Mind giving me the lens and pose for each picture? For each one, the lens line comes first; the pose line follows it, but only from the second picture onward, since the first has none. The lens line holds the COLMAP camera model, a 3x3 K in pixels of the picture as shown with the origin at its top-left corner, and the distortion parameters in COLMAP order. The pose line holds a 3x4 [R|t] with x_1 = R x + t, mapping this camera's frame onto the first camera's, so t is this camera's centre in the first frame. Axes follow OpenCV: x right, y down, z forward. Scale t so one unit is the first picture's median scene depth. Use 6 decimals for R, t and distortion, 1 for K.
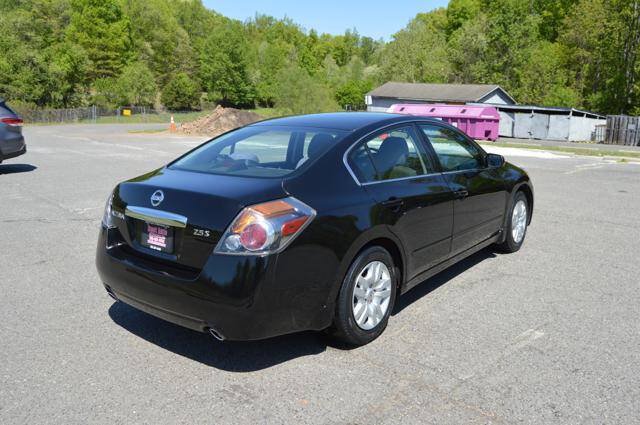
lens RADIAL K [[553.2, 0, 329.4], [0, 553.2, 211.5], [0, 0, 1]] dist [-0.080924, 0.022058]
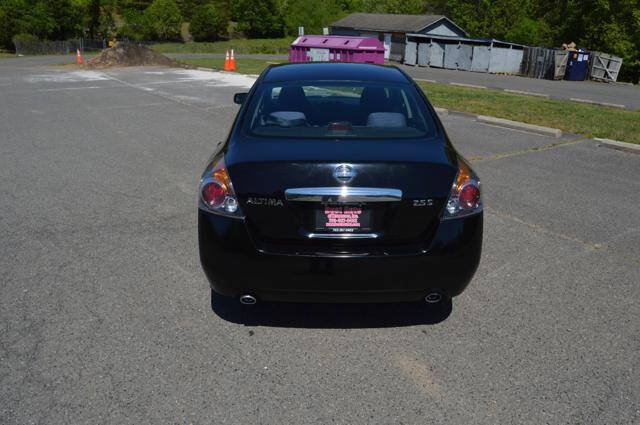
lens RADIAL K [[505.4, 0, 327.1], [0, 505.4, 211.1], [0, 0, 1]] dist [-0.098813, 0.040602]
pose [[0.992787, 0.040472, -0.112851, 0.100561], [-0.023002, 0.988111, 0.152010, -0.003391], [0.117661, -0.148318, 0.981915, 0.007799]]
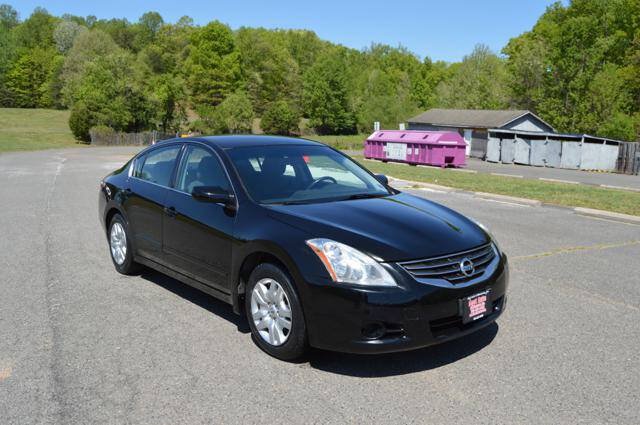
lens RADIAL K [[547.3, 0, 328.6], [0, 547.3, 212.9], [0, 0, 1]] dist [-0.083088, 0.024123]
pose [[0.968759, 0.038379, -0.245015, 0.098700], [-0.048699, 0.998157, -0.036199, -0.000772], [0.243174, 0.047000, 0.968843, 0.005054]]
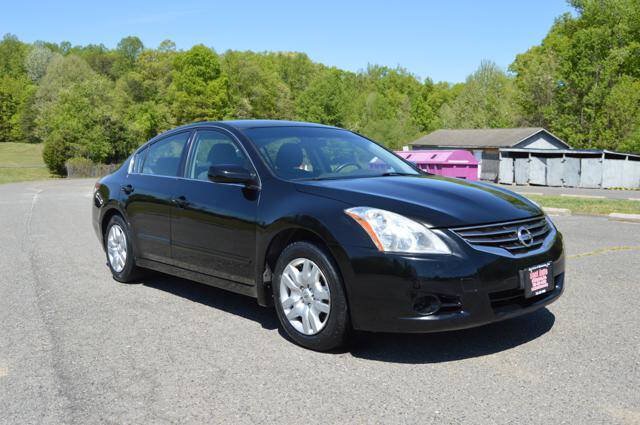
lens RADIAL K [[596.2, 0, 330.7], [0, 596.2, 212.3], [0, 0, 1]] dist [-0.075847, 0.022758]
pose [[0.971357, -0.003281, -0.237602, 0.096096], [-0.020943, 0.994832, -0.099354, 0.003286], [0.236700, 0.101485, 0.966268, 0.005729]]
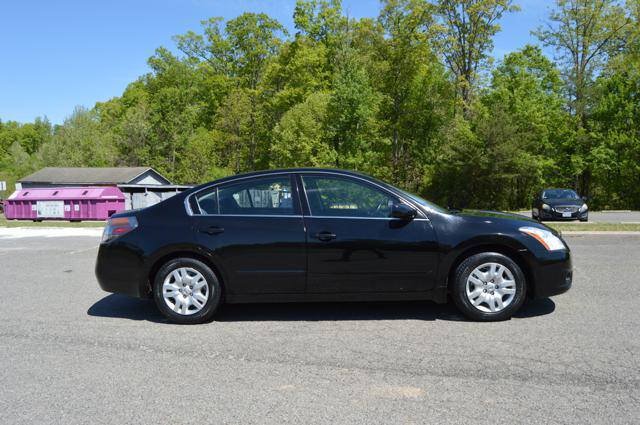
lens RADIAL K [[505.4, 0, 327.1], [0, 505.4, 211.1], [0, 0, 1]] dist [-0.098813, 0.040602]
pose [[0.858849, -0.056864, 0.509063, 0.050190], [0.128839, 0.985849, -0.107245, 0.000819], [-0.495761, 0.157694, 0.854022, 0.007444]]
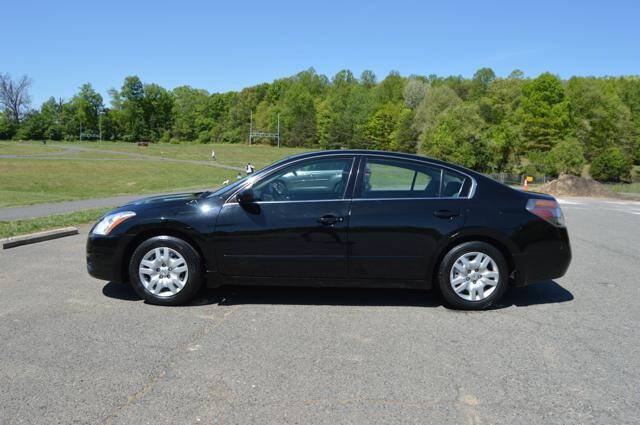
lens RADIAL K [[505.4, 0, 327.1], [0, 505.4, 211.1], [0, 0, 1]] dist [-0.098813, 0.040602]
pose [[0.673151, 0.071323, -0.736057, 0.074840], [-0.160496, 0.985704, -0.051265, 0.008941], [0.721879, 0.152643, 0.674975, -0.028768]]
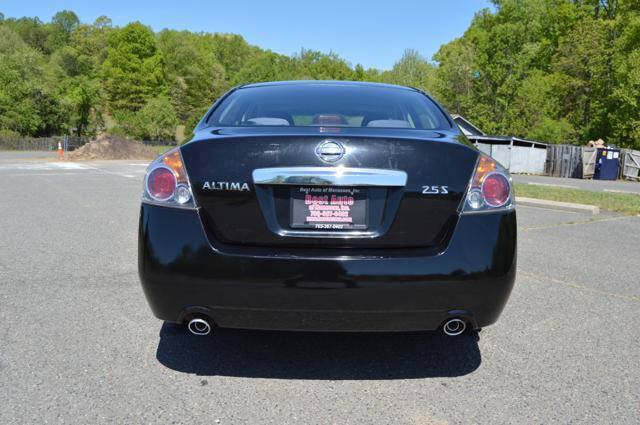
lens RADIAL K [[565.9, 0, 330.1], [0, 565.9, 211.6], [0, 0, 1]] dist [-0.079168, 0.019303]
pose [[0.992043, 0.021680, -0.124017, 0.101232], [-0.030009, 0.997388, -0.065695, 0.002701], [0.122269, 0.068894, 0.990103, 0.011977]]
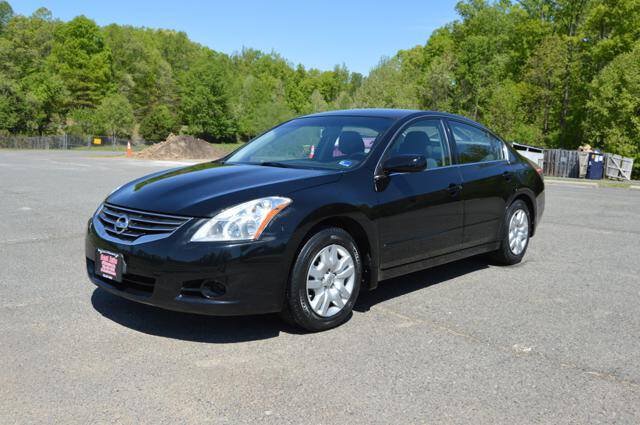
lens RADIAL K [[587.0, 0, 330.0], [0, 587.0, 211.3], [0, 0, 1]] dist [-0.085961, 0.034807]
pose [[0.999815, 0.016005, 0.010713, 0.031008], [-0.015172, 0.997159, -0.073785, 0.012872], [-0.011864, 0.073609, 0.997217, -0.045046]]
